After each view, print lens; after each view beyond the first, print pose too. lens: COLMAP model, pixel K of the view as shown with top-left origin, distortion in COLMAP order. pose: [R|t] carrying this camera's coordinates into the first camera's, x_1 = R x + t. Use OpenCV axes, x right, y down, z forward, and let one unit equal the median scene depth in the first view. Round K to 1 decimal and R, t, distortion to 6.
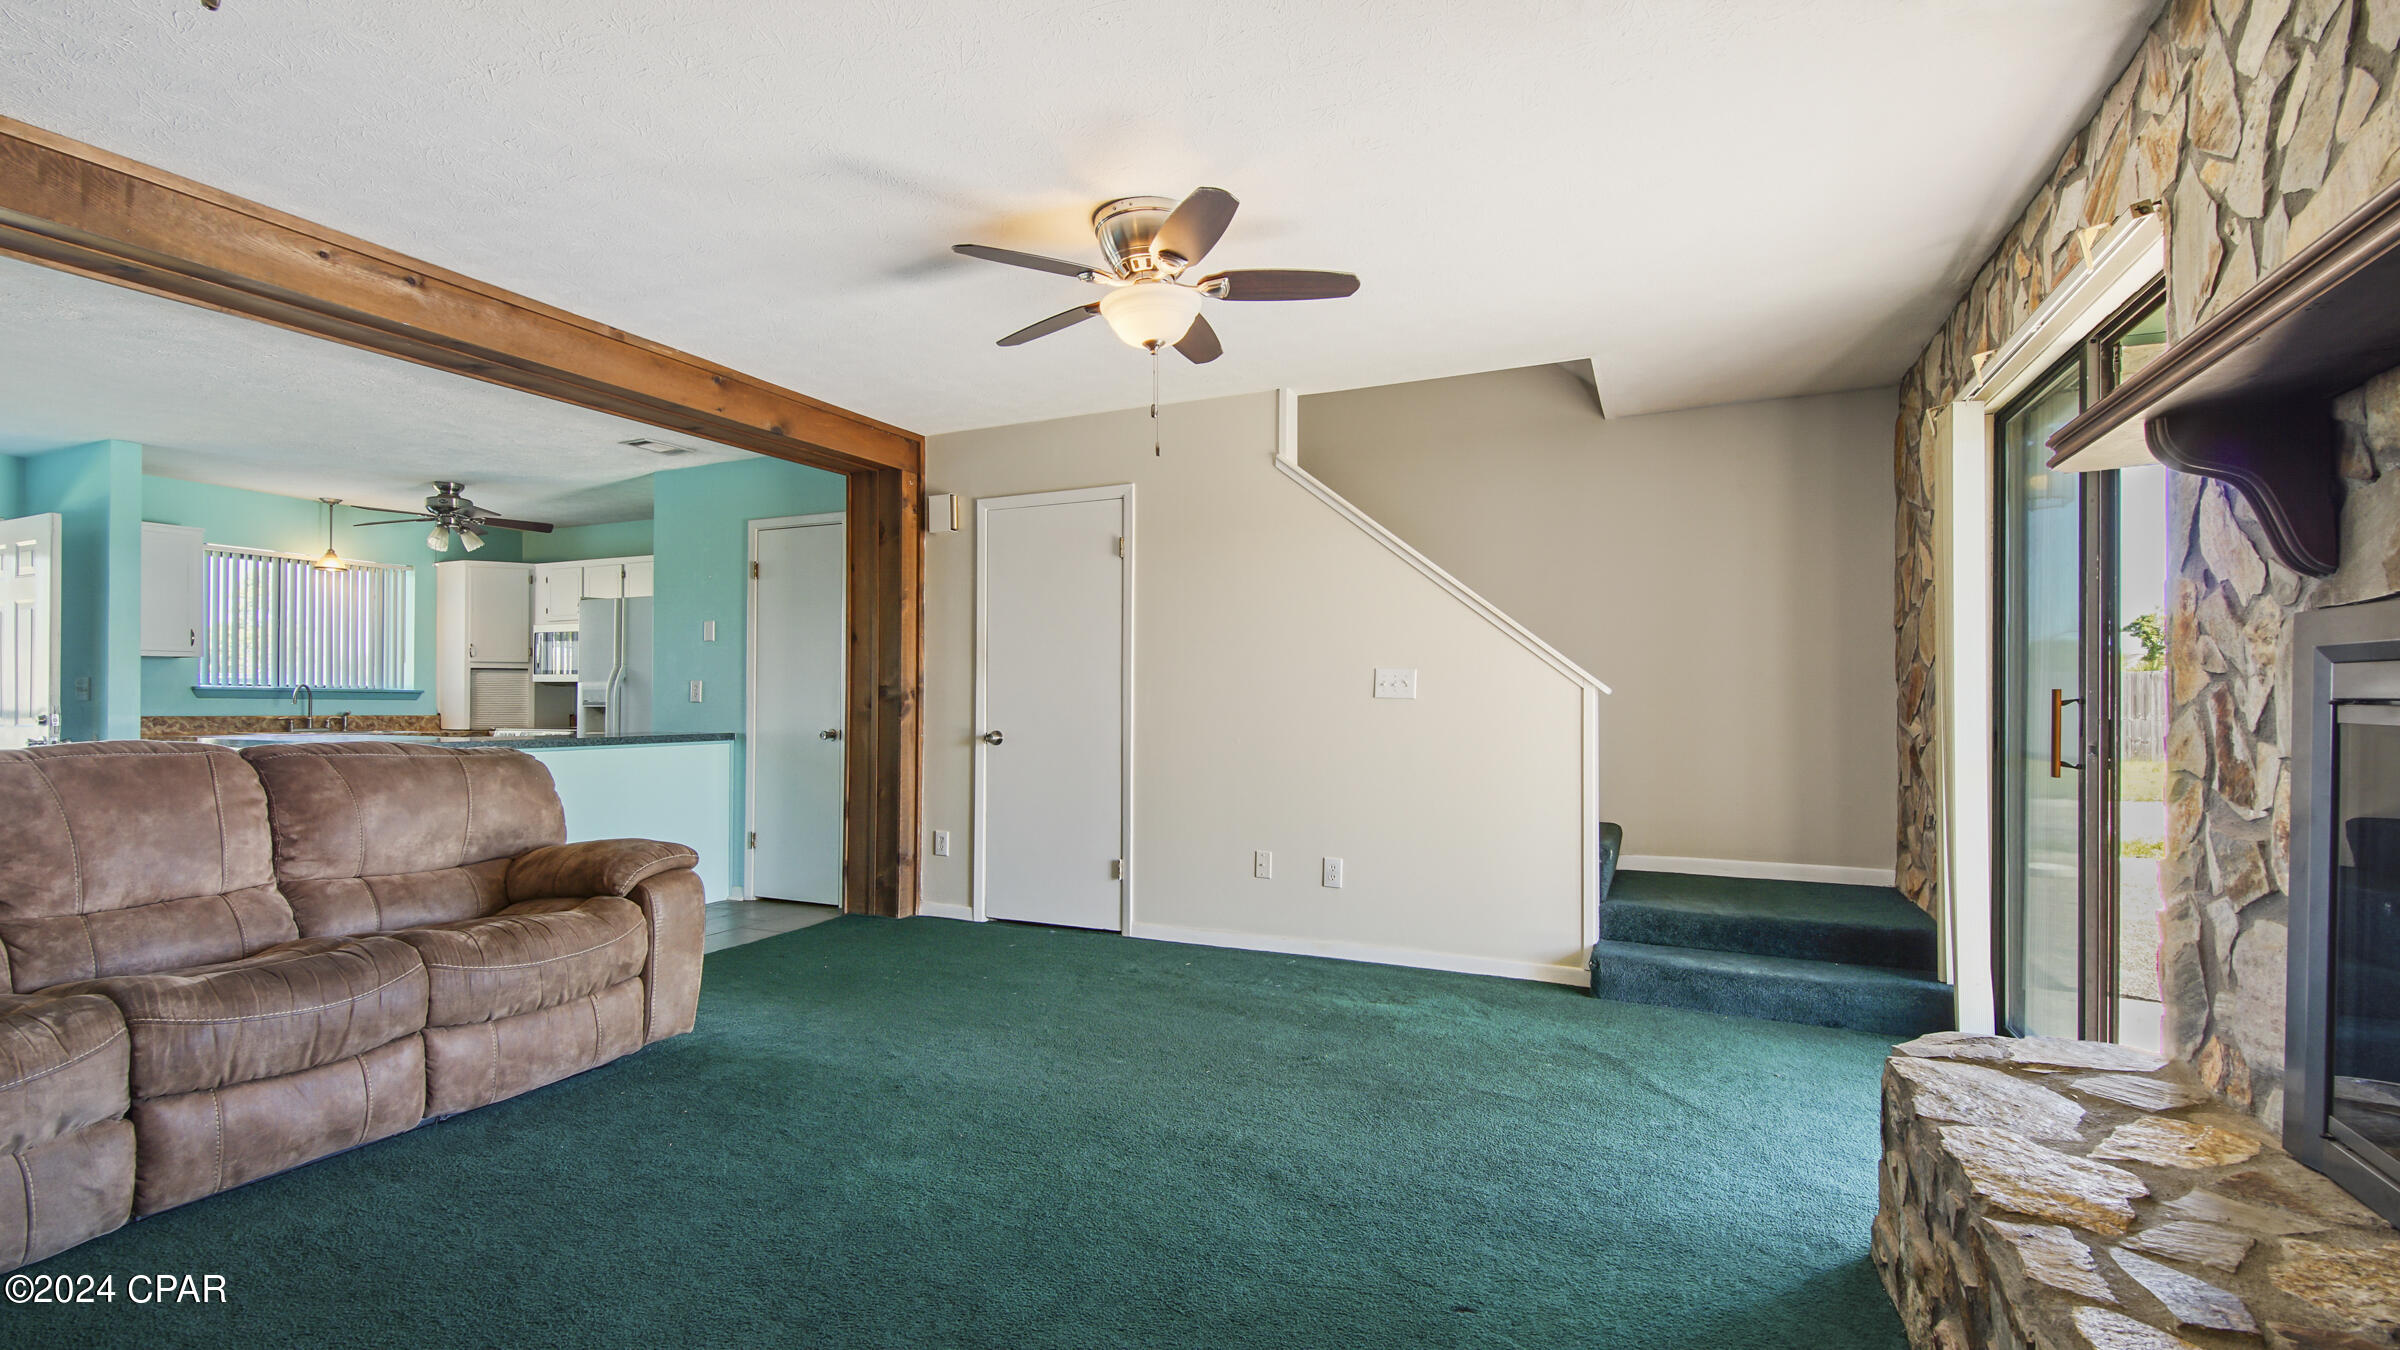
lens RADIAL K [[1048.1, 0, 1196.2], [0, 1048.1, 703.1], [0, 0, 1]] dist [0.037526, -0.021926]
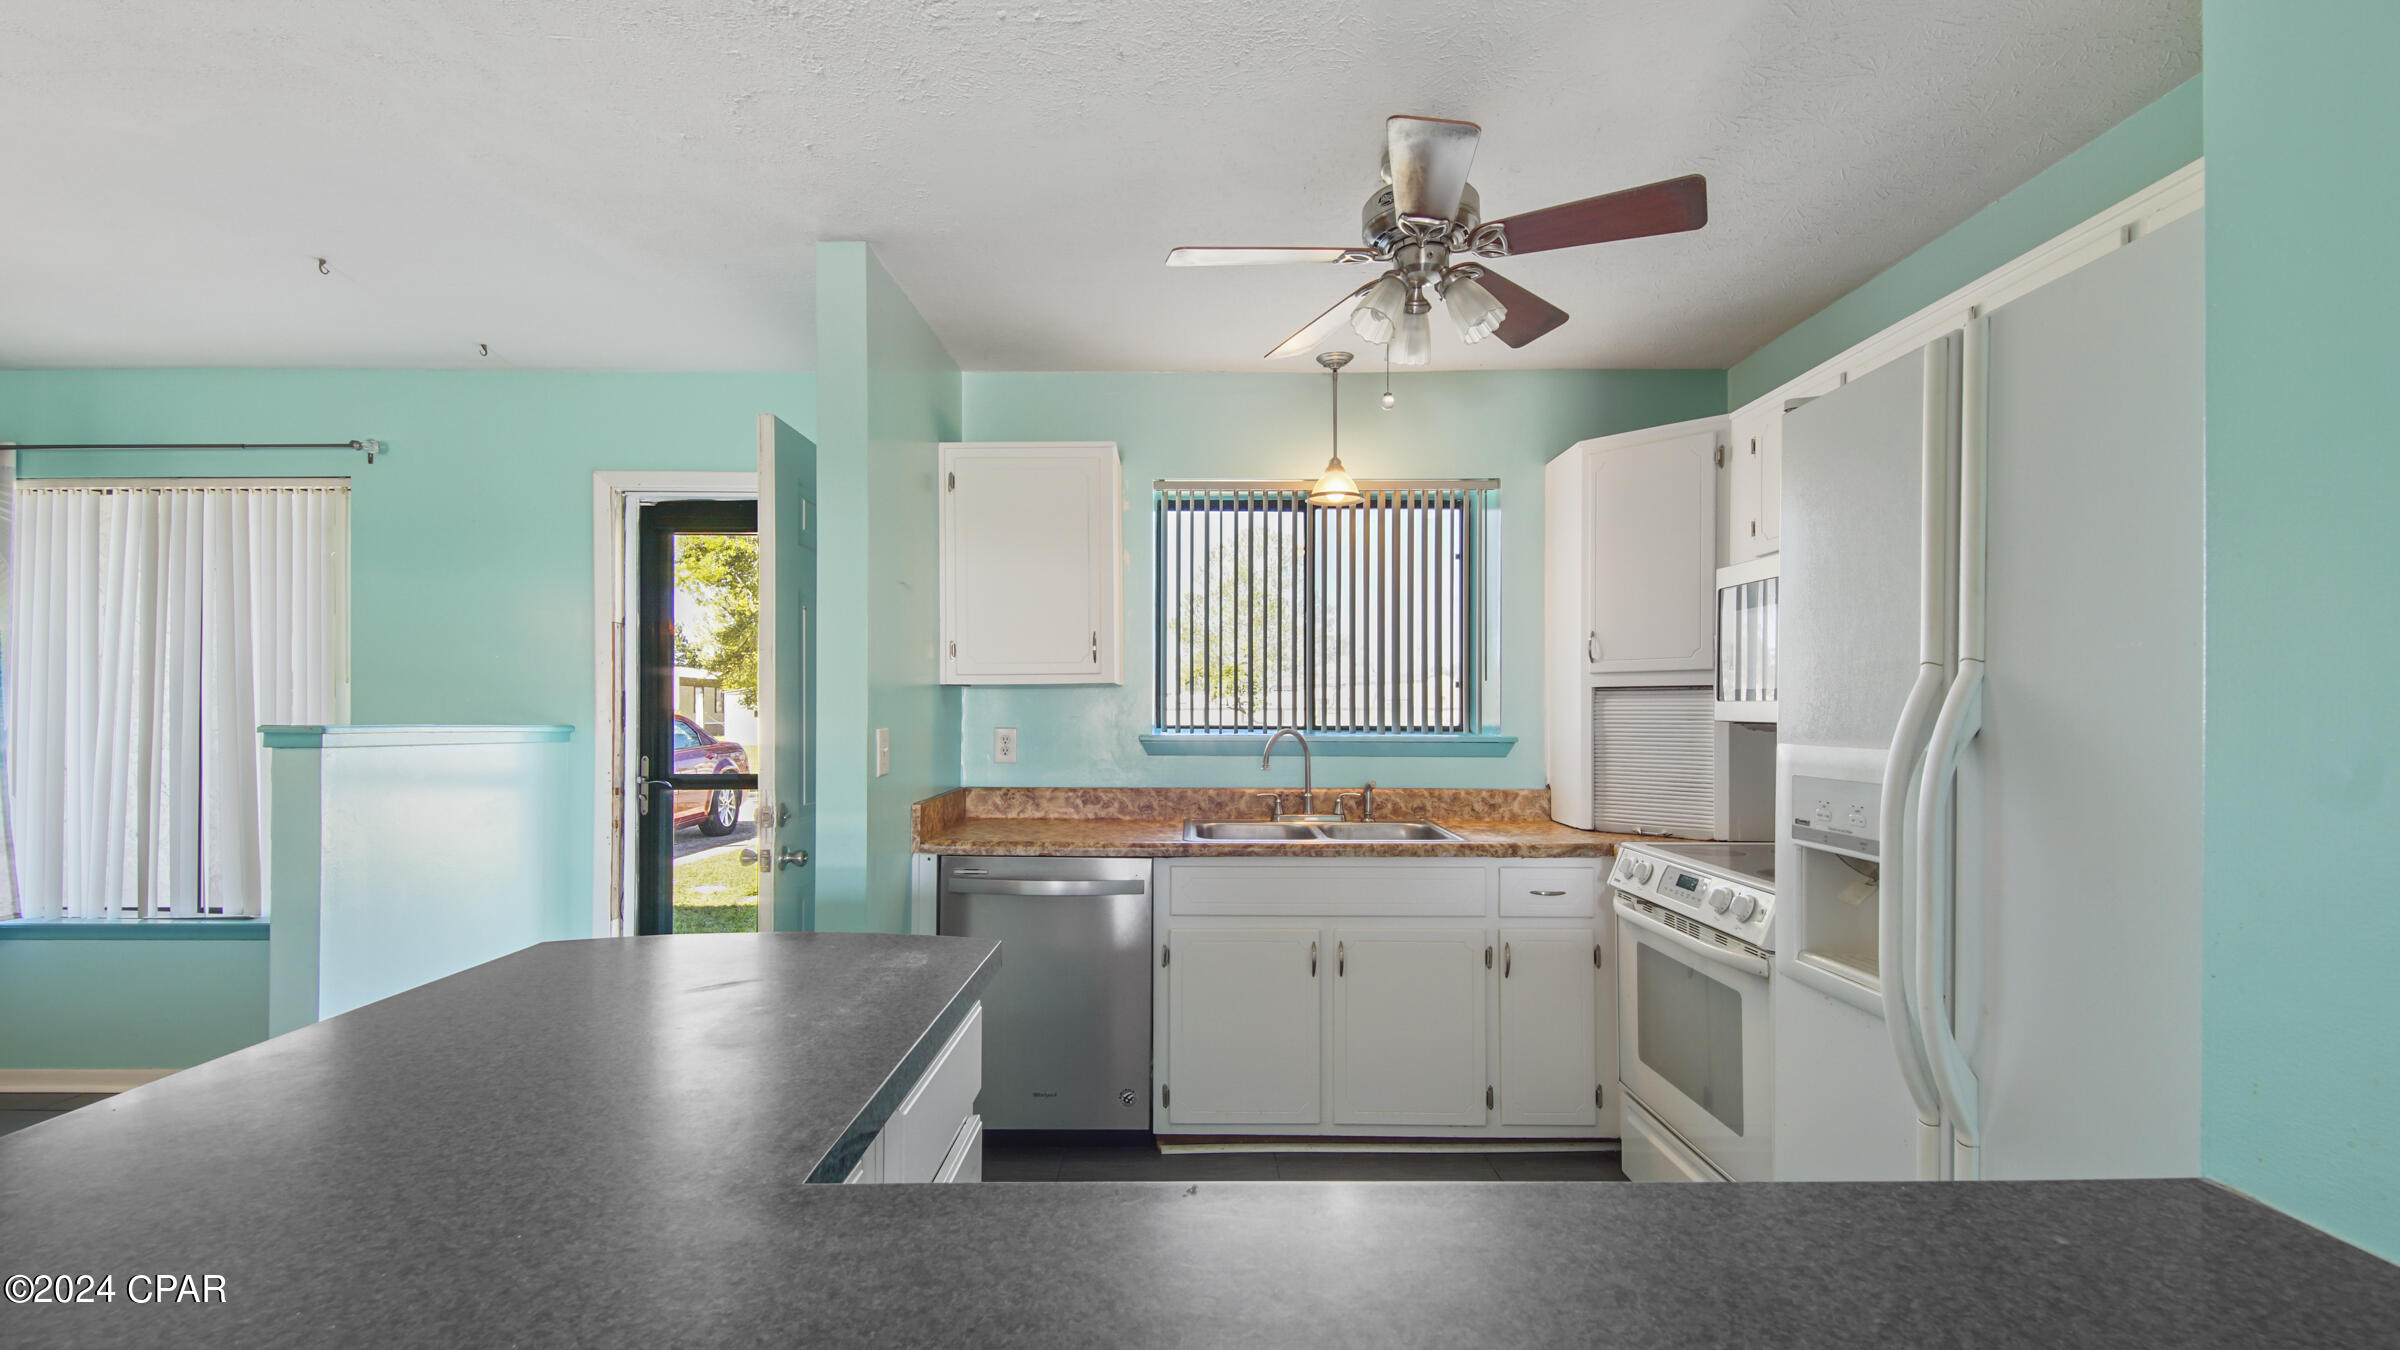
lens RADIAL K [[1048.1, 0, 1196.2], [0, 1048.1, 703.1], [0, 0, 1]] dist [0.037526, -0.021926]
pose [[0.418228, -0.009355, -0.908294, -0.404429], [0.002831, 0.999956, -0.008995, -0.025920], [0.908338, 0.001191, 0.418236, 0.753816]]
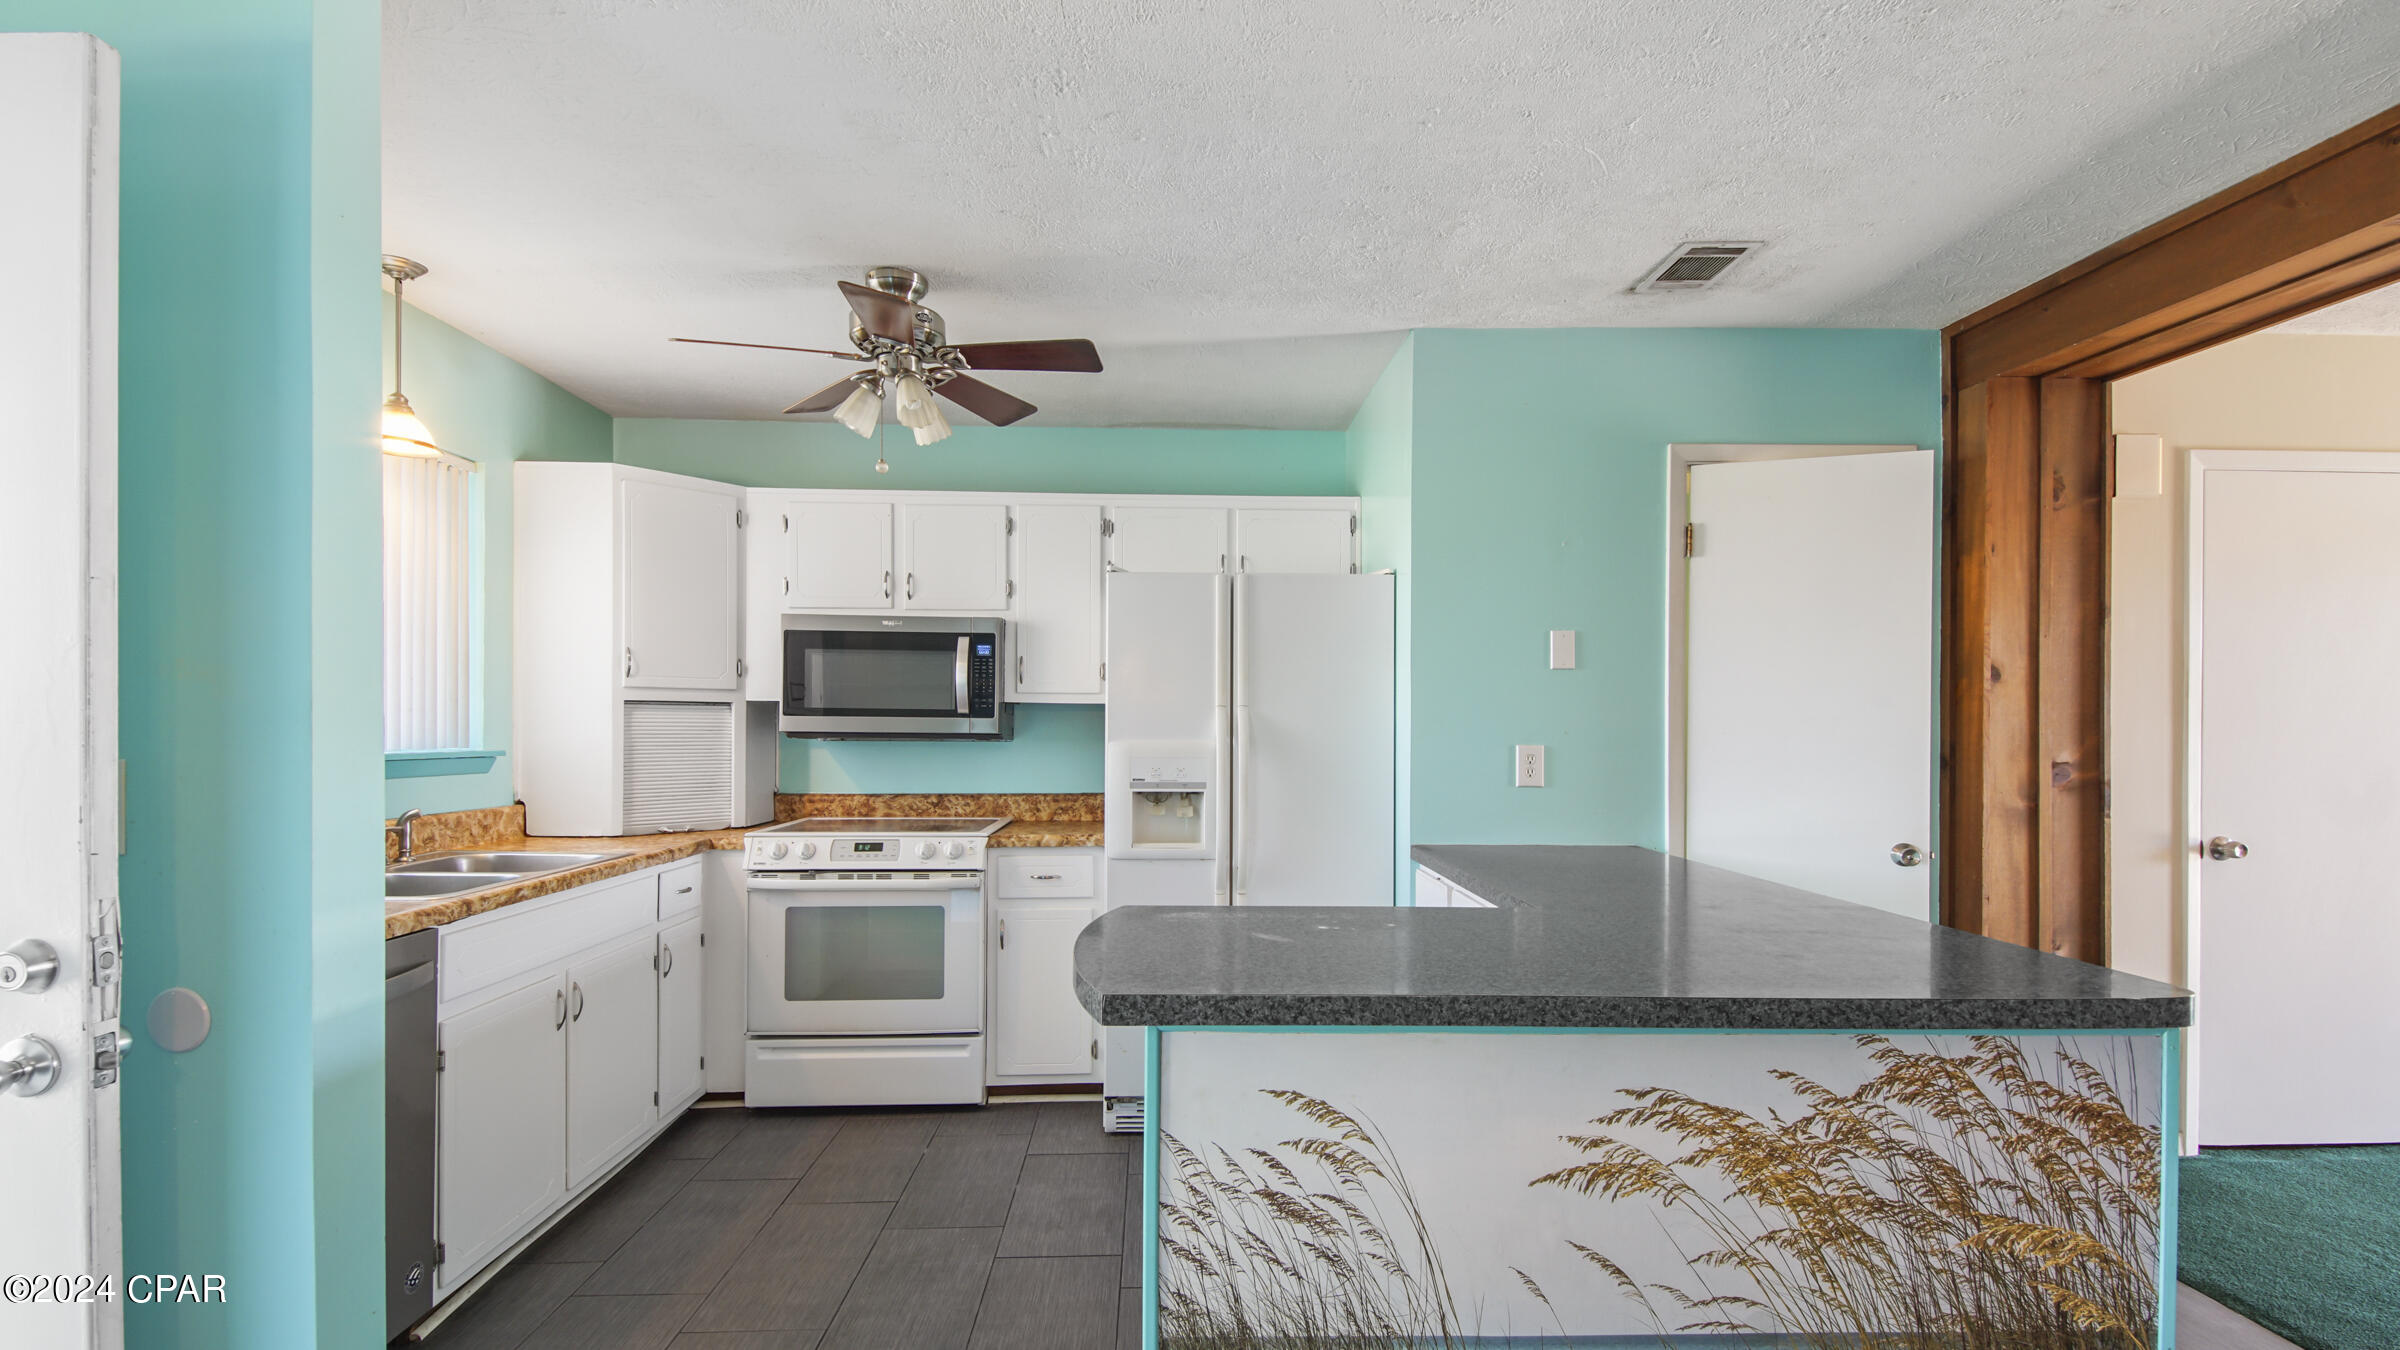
lens RADIAL K [[1055.6, 0, 1197.1], [0, 1055.6, 727.9], [0, 0, 1]] dist [0.034277, -0.023062]
pose [[0.892876, 0.002046, 0.450298, -0.747617], [-0.004312, 0.999983, 0.004007, -0.026837], [-0.450282, -0.005519, 0.892869, 0.537786]]
